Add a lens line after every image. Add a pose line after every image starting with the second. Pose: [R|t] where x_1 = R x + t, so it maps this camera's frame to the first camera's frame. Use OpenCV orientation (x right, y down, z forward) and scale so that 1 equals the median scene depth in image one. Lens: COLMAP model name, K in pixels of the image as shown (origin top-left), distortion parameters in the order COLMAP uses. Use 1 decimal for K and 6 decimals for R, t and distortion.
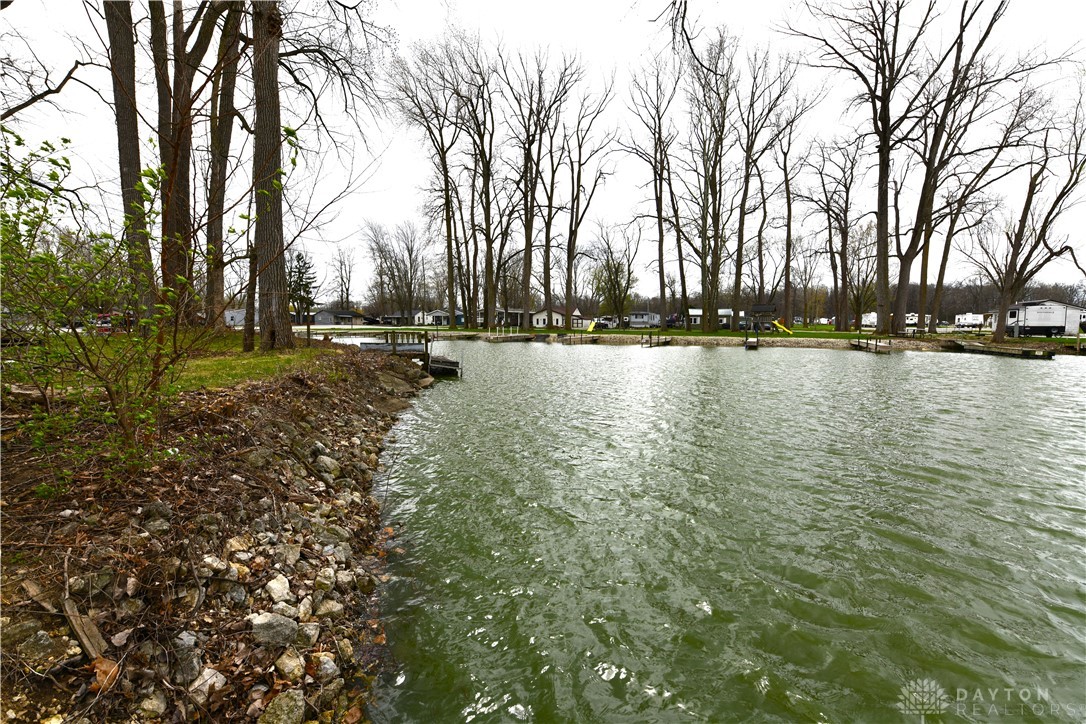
lens RADIAL K [[440.5, 0, 540.4], [0, 440.5, 356.4], [0, 0, 1]] dist [-0.014672, -0.000698]
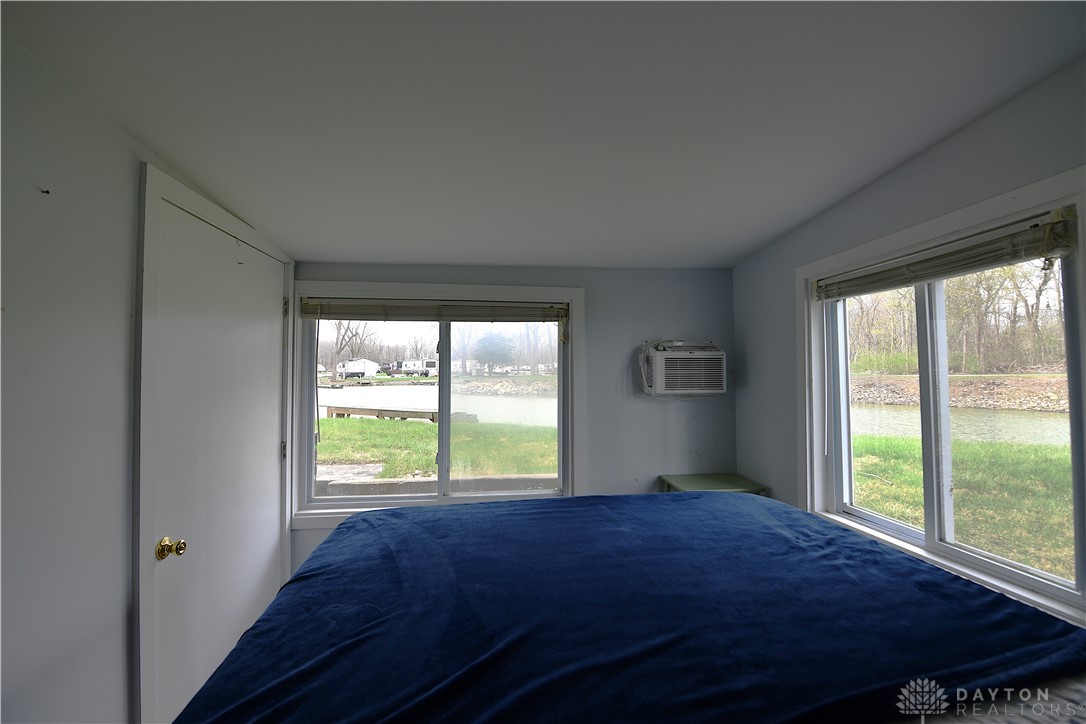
lens RADIAL K [[440.5, 0, 540.4], [0, 440.5, 356.4], [0, 0, 1]] dist [-0.014672, -0.000698]
pose [[0.389800, 0.023429, 0.920601, -0.264929], [0.077247, 0.995321, -0.058039, 0.032536], [-0.917654, 0.093737, 0.386166, -0.466733]]
